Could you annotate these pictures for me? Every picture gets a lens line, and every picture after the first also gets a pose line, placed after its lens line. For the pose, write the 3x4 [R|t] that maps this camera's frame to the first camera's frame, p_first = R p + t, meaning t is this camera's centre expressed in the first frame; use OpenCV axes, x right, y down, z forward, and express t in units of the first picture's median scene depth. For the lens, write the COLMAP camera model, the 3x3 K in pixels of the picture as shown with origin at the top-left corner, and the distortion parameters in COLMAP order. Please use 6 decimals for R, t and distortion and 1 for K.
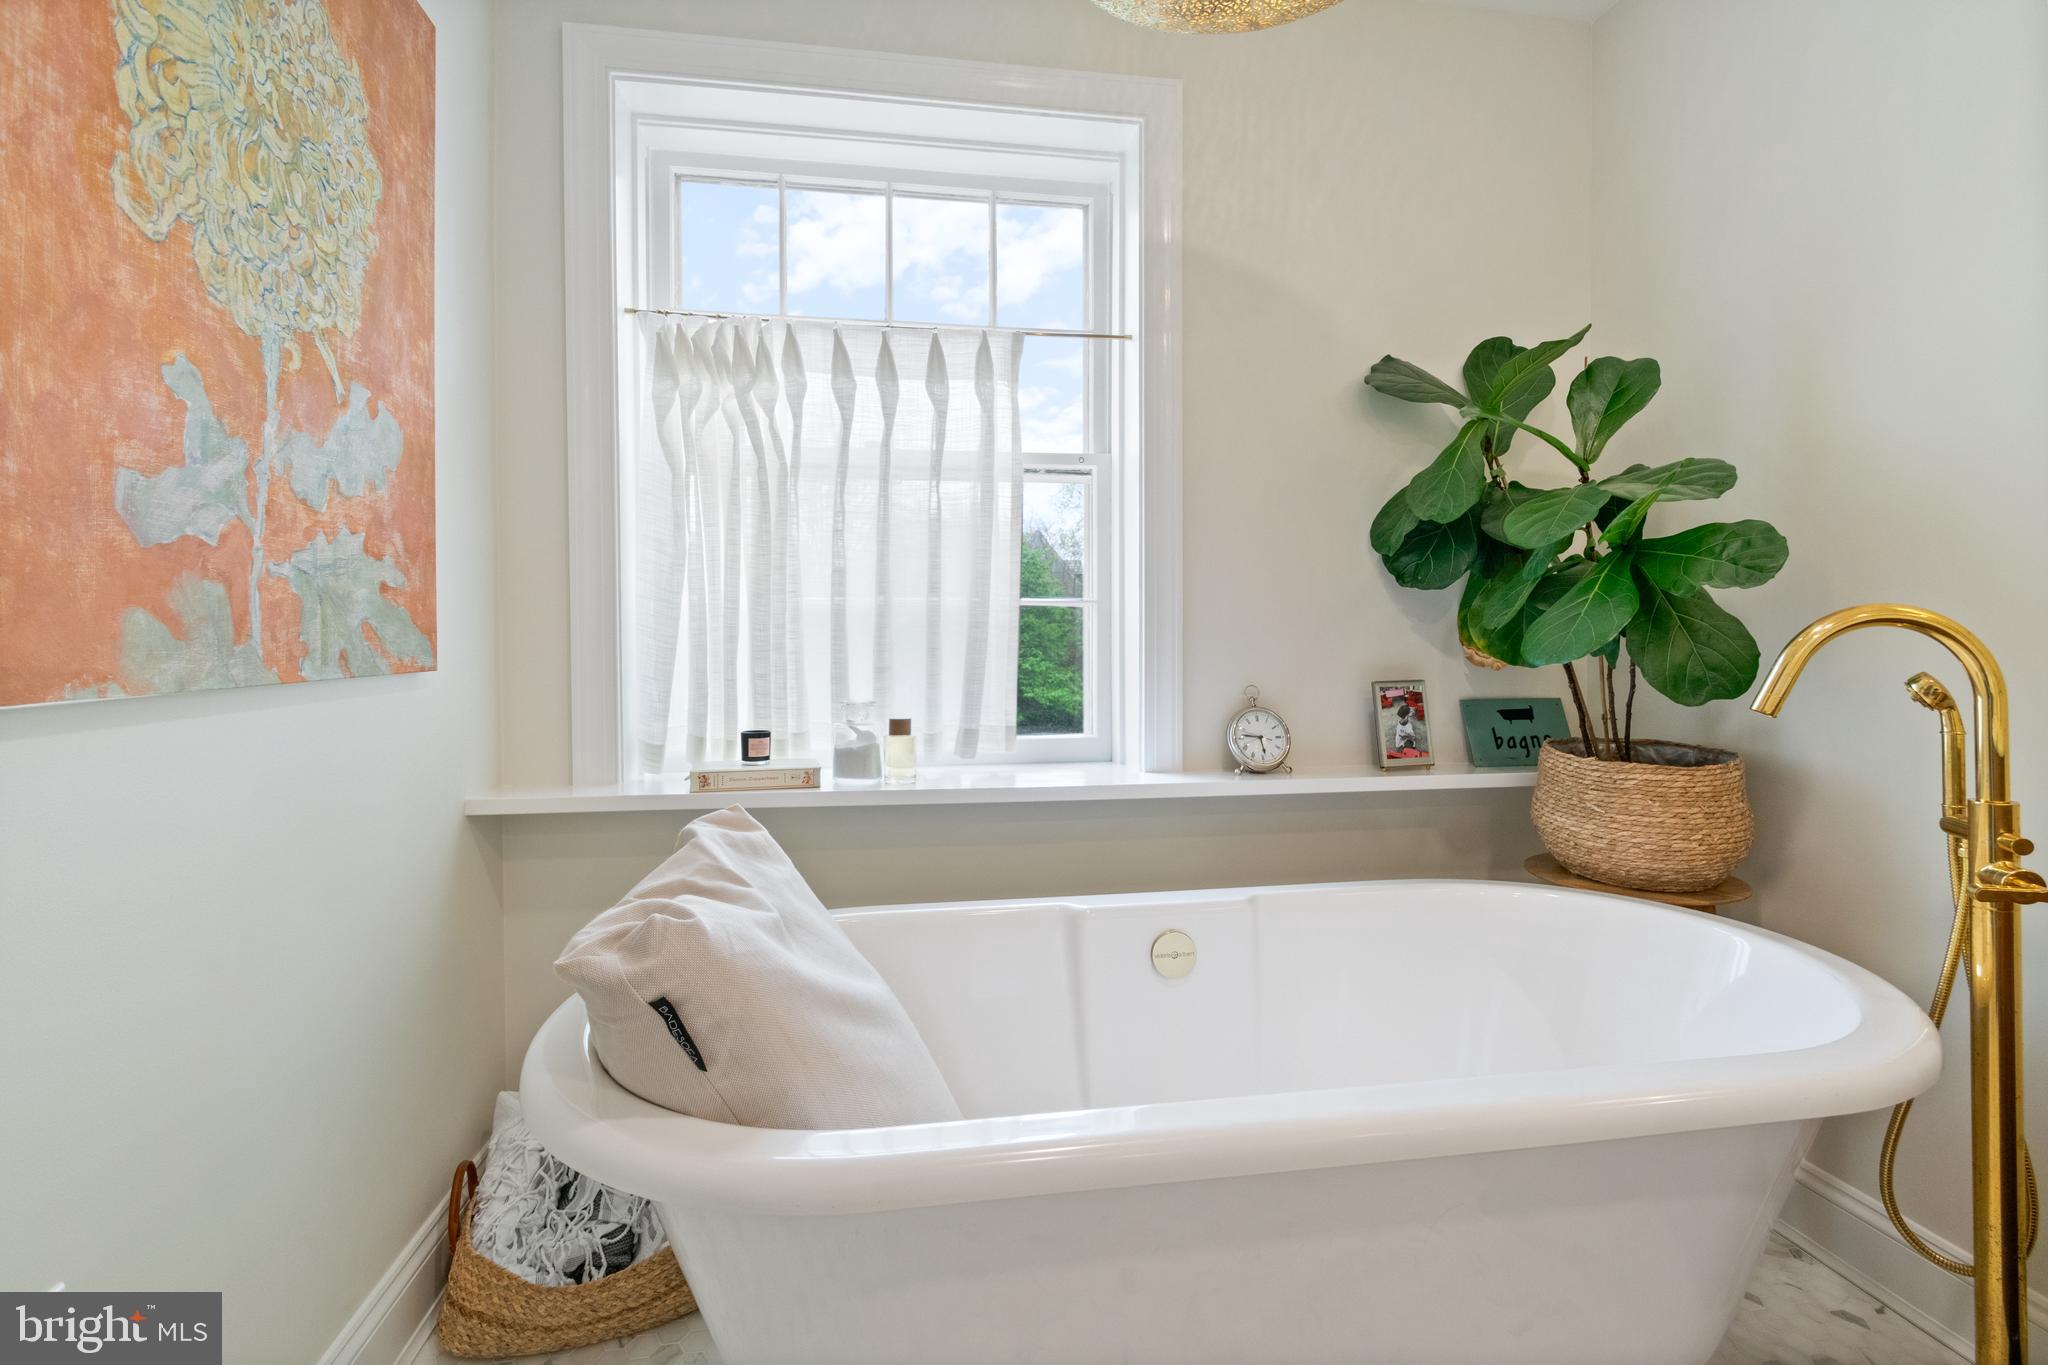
lens RADIAL K [[914.3, 0, 1024.0], [0, 914.3, 682.5], [0, 0, 1]] dist [-0.000181, -0.000965]
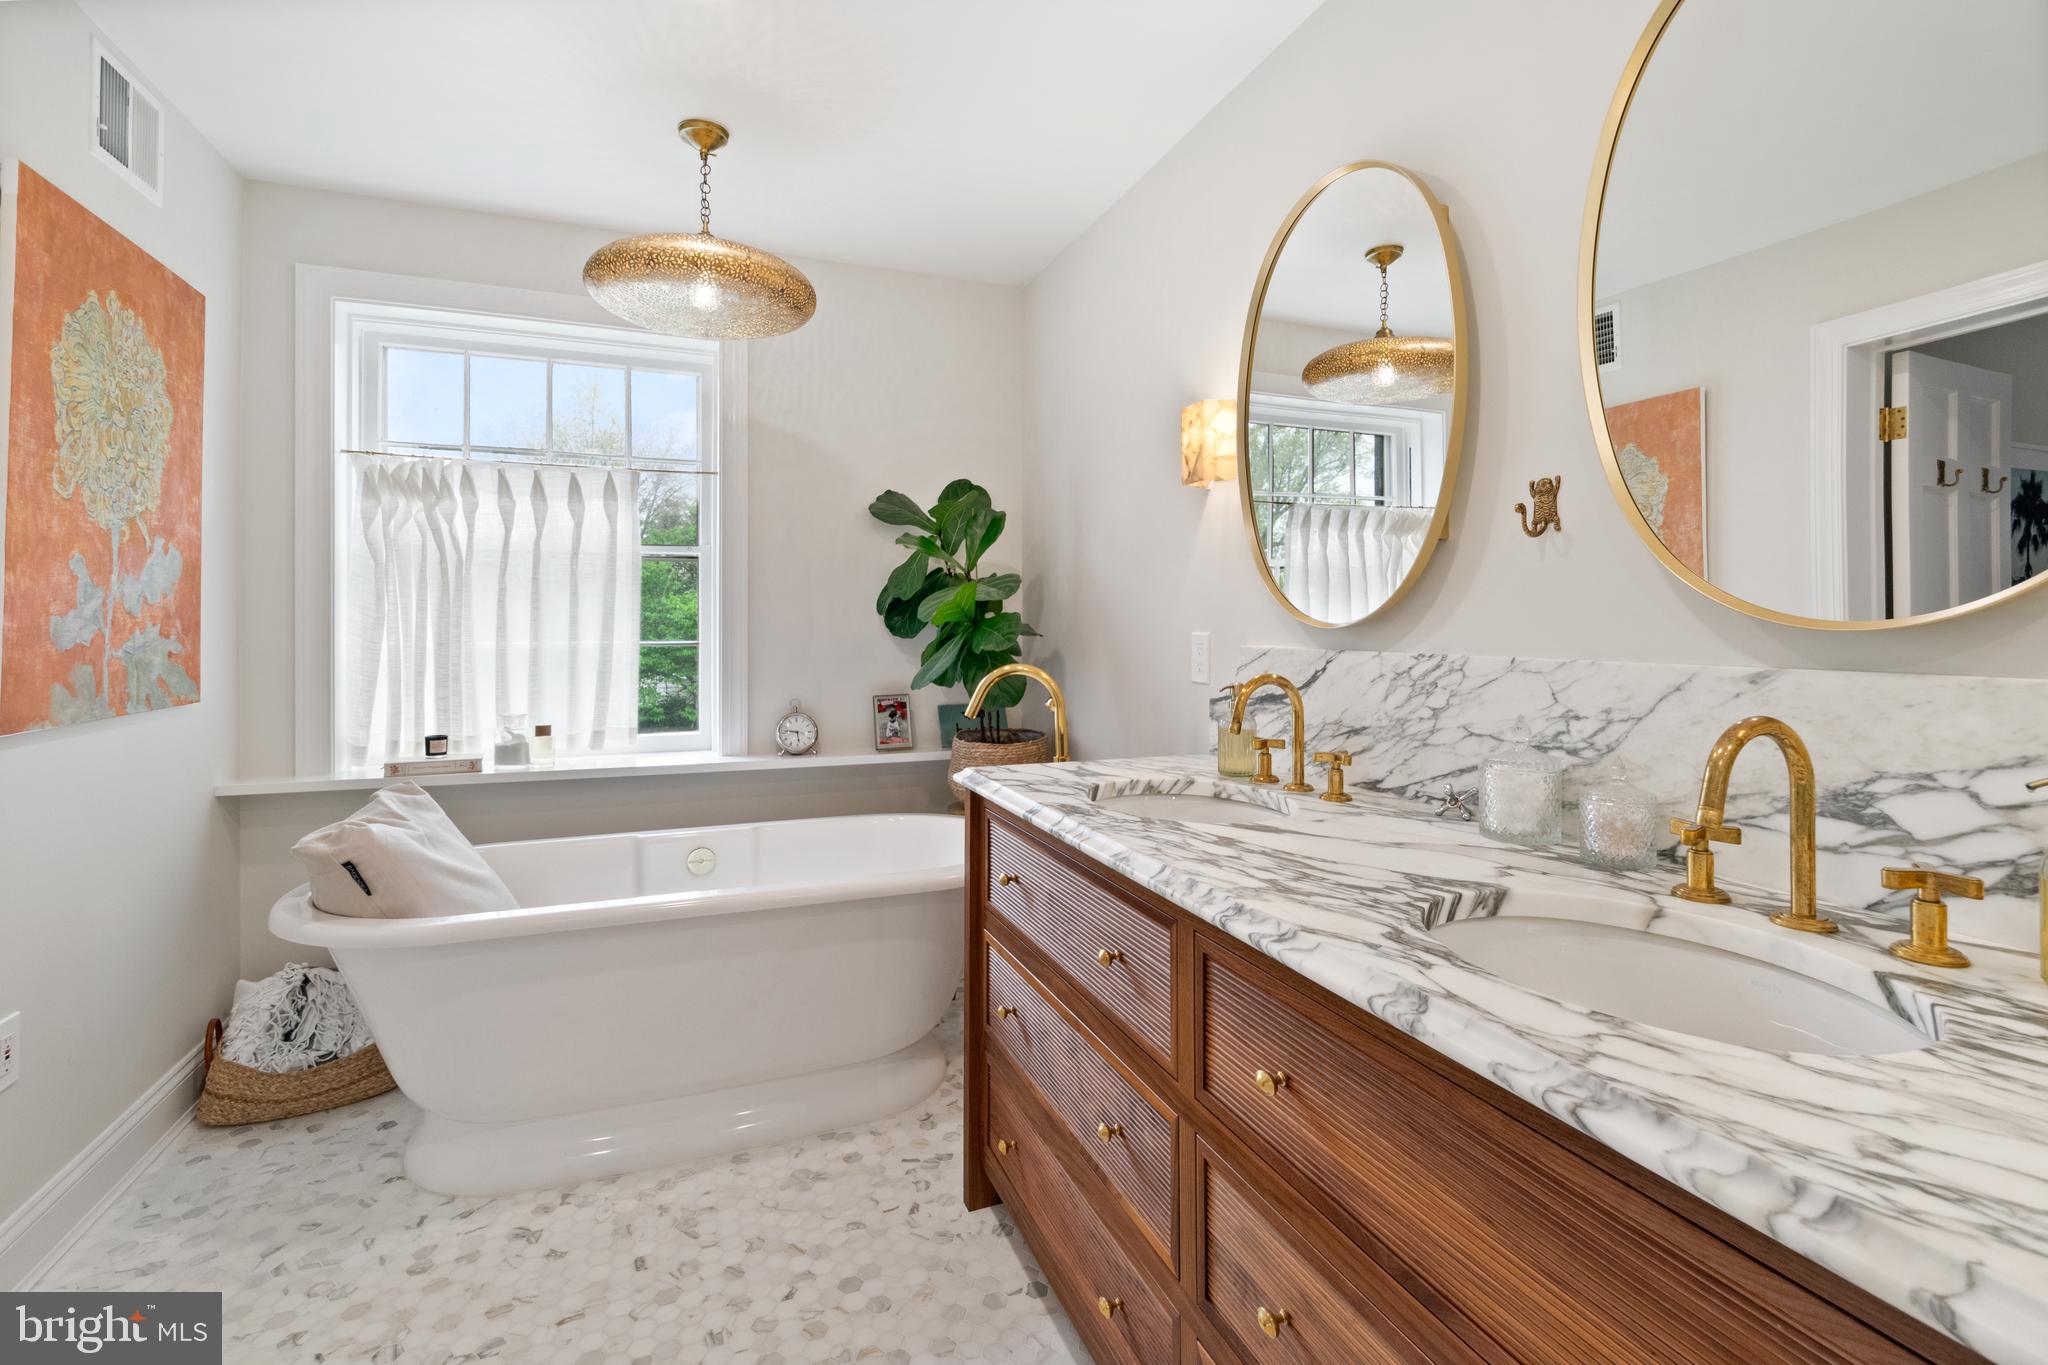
lens RADIAL K [[919.0, 0, 1026.9], [0, 919.0, 648.5], [0, 0, 1]] dist [-0.001739, -0.001079]
pose [[0.975359, -0.001248, 0.220620, 0.391360], [0.007461, 0.999599, -0.027330, -0.050309], [-0.220497, 0.028302, 0.974977, -0.841056]]
